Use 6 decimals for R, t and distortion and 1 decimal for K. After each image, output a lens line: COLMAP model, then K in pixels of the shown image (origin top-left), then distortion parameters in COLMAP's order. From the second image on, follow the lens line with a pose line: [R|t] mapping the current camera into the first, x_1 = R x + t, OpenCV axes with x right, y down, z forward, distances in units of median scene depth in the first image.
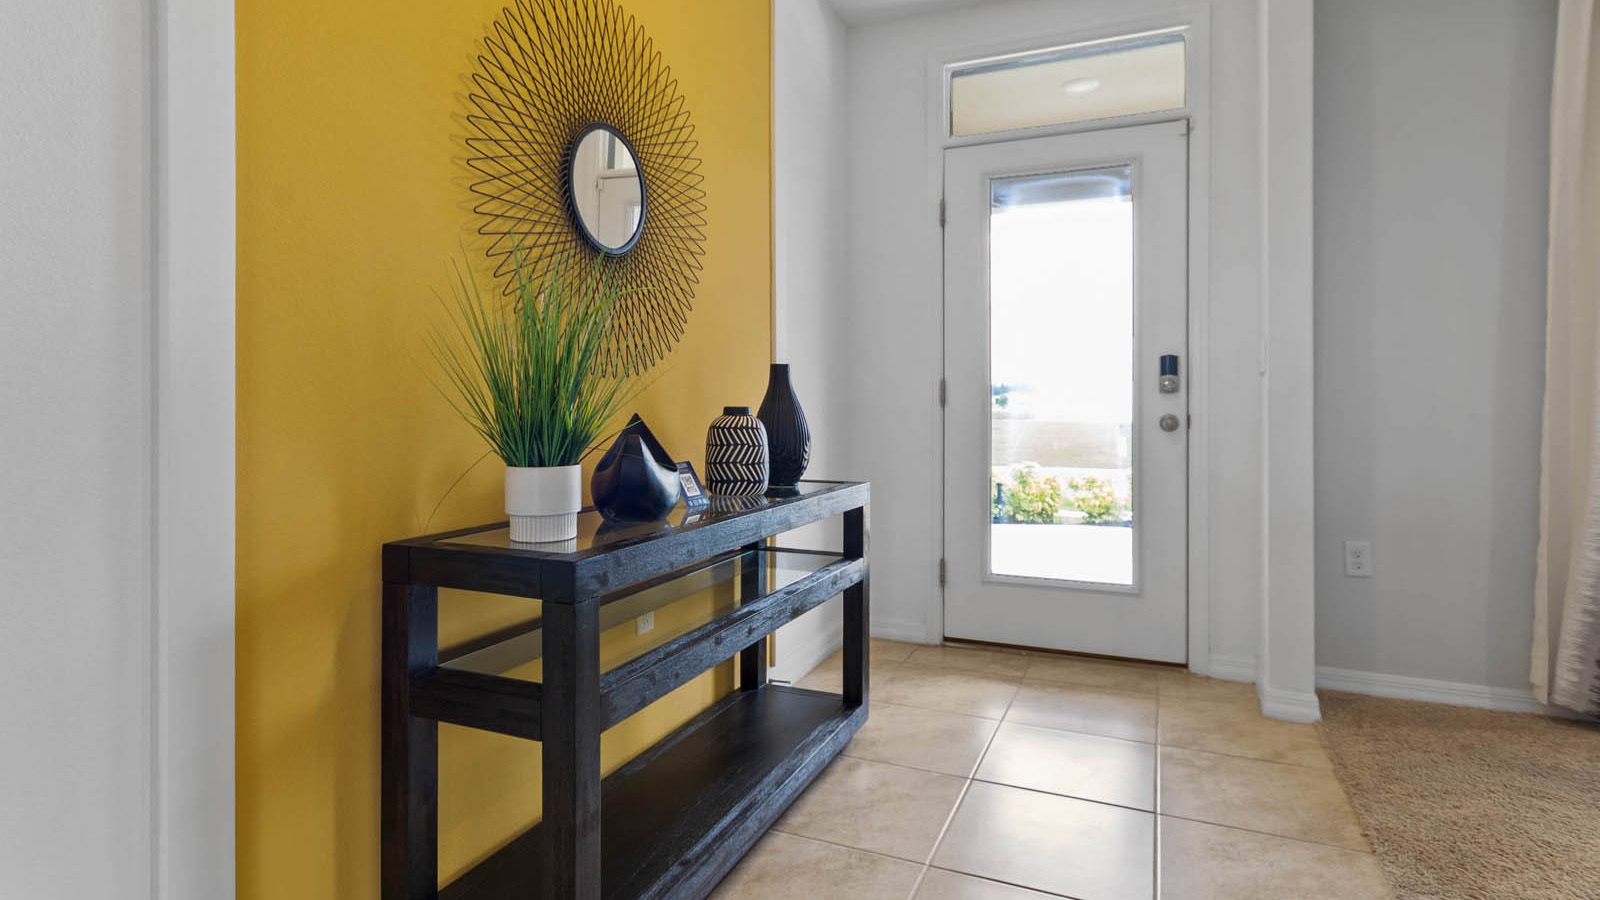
lens RADIAL K [[835.3, 0, 794.1], [0, 835.3, 435.5], [0, 0, 1]] dist [0.006056, 0.001154]
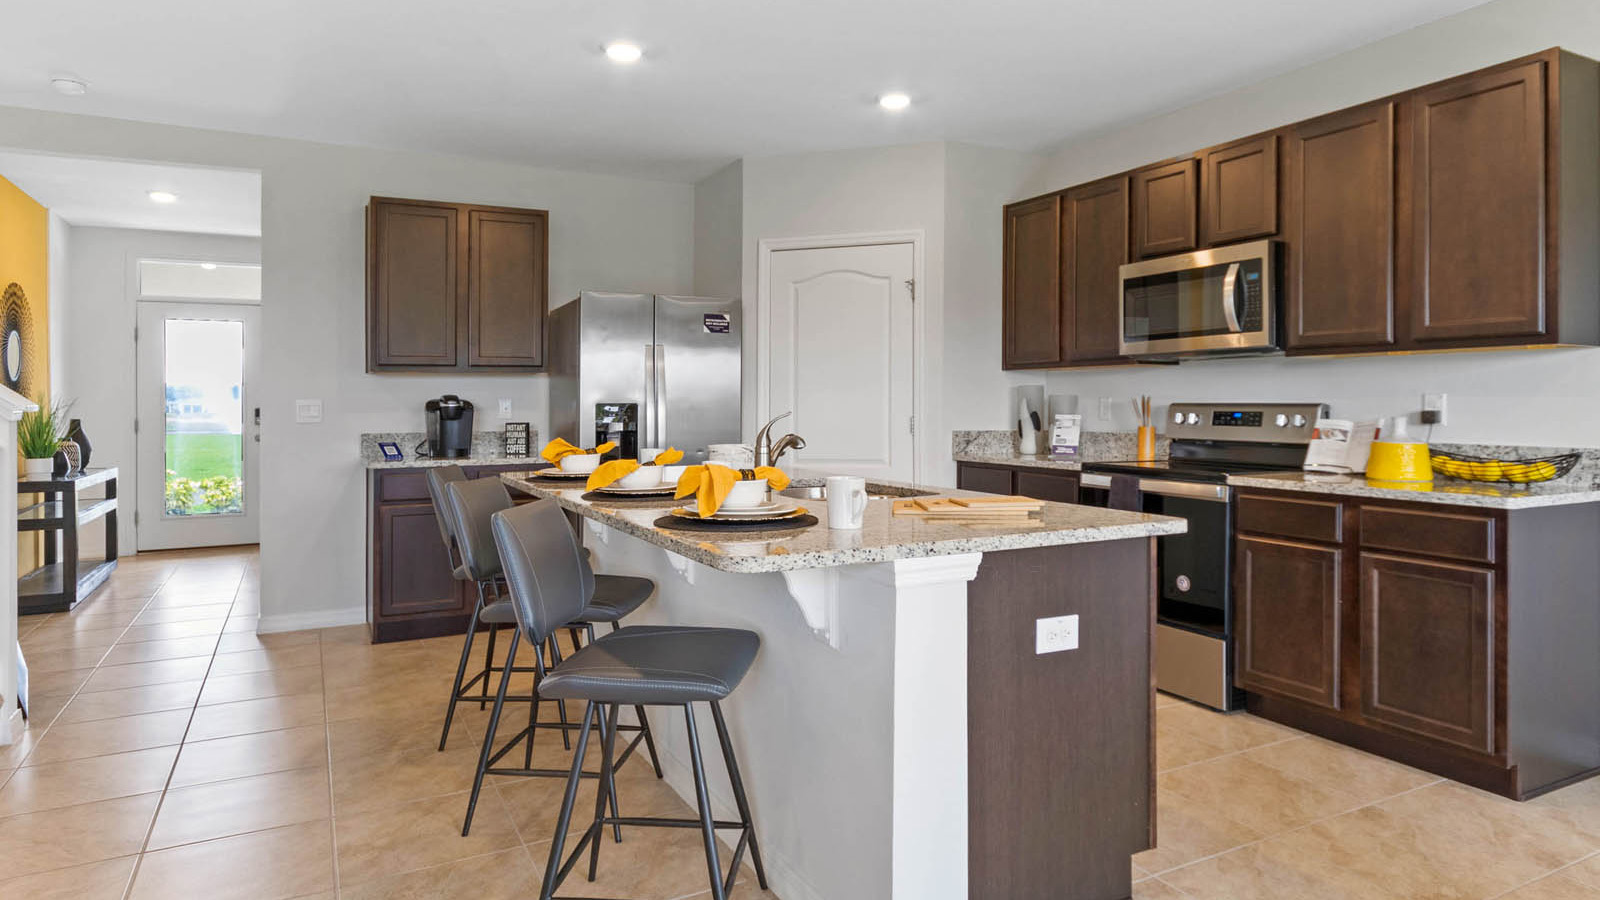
lens RADIAL K [[928.3, 0, 768.6], [0, 928.3, 407.9], [0, 0, 1]] dist [0.008193, 0.001300]
pose [[0.639664, -0.000832, 0.768654, -0.687268], [0.032418, 0.999139, -0.025896, 0.014406], [-0.767971, 0.041482, 0.639140, -1.914262]]
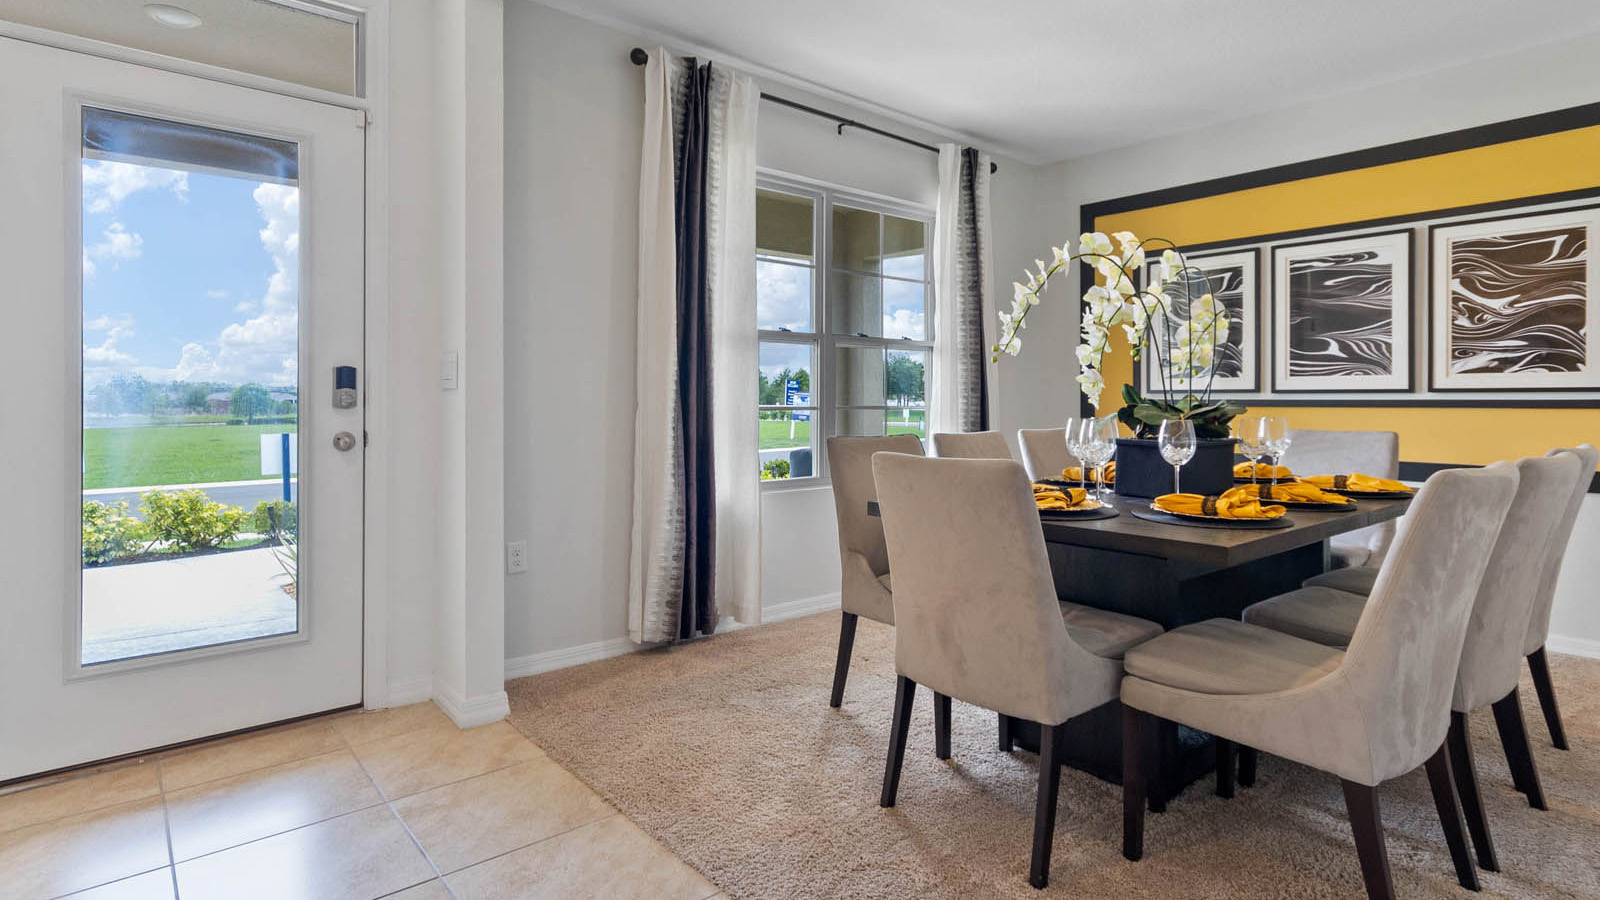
lens RADIAL K [[835.3, 0, 788.1], [0, 835.3, 420.4], [0, 0, 1]] dist [0.006056, 0.001154]
pose [[0.442734, -0.023840, 0.896336, -0.172955], [0.038657, 0.999225, 0.007483, -0.030721], [-0.895819, 0.031337, 0.443312, 0.205499]]
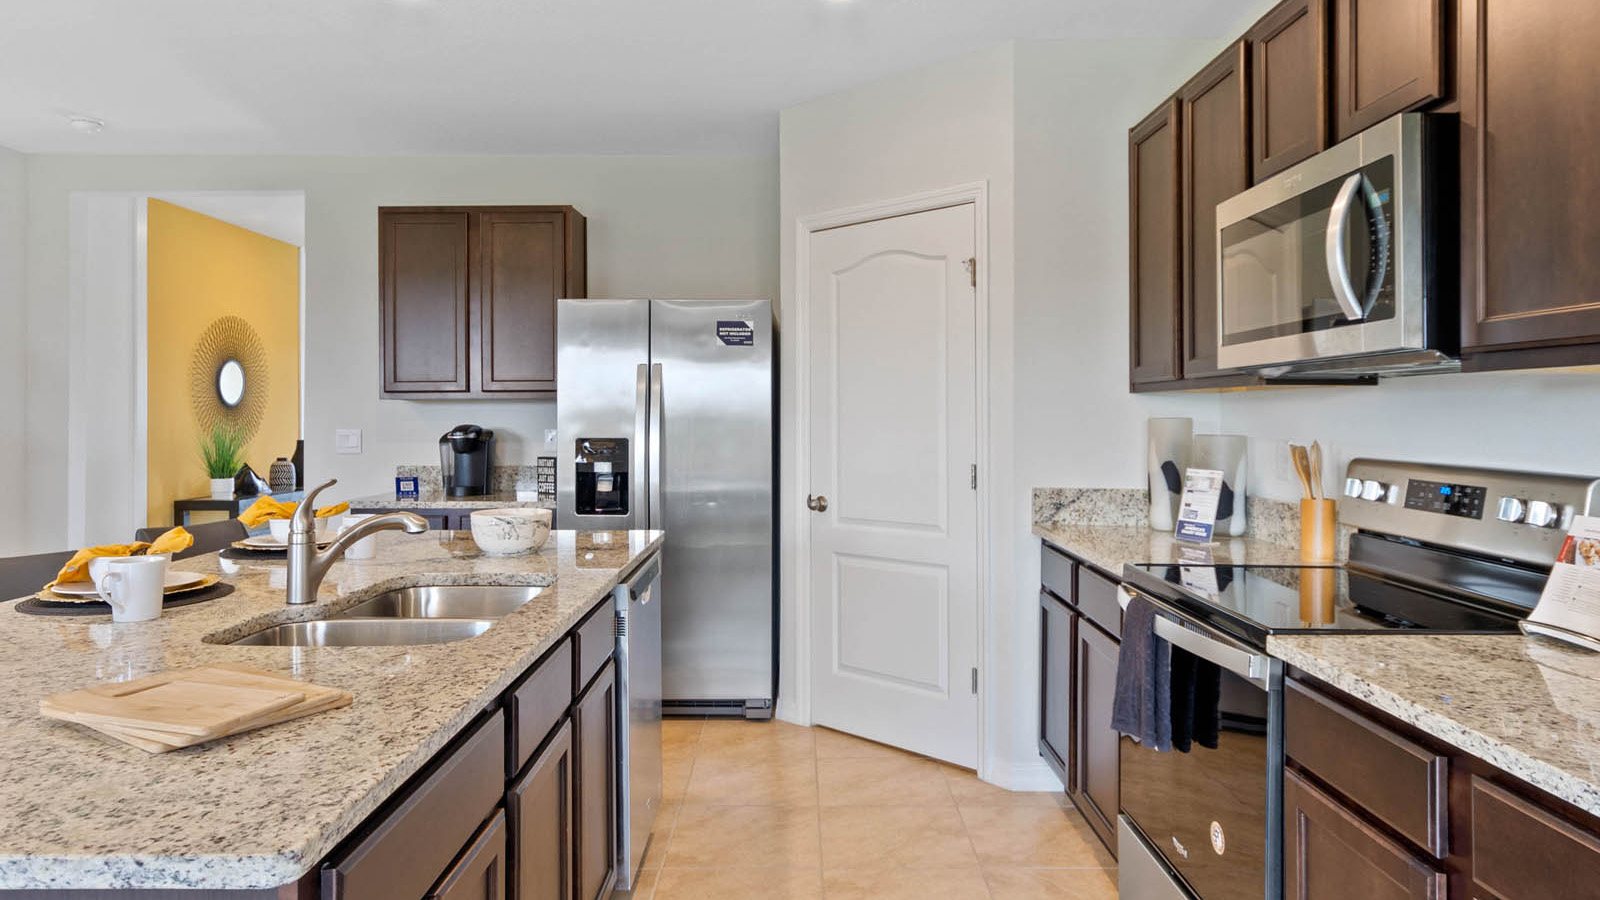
lens RADIAL K [[966.1, 0, 779.4], [0, 966.1, 425.3], [0, 0, 1]] dist [0.010235, -0.002590]
pose [[0.917631, 0.001364, 0.397432, 0.129916], [0.011566, 0.999479, -0.030134, -0.020573], [-0.397266, 0.032249, 0.917137, -2.017866]]
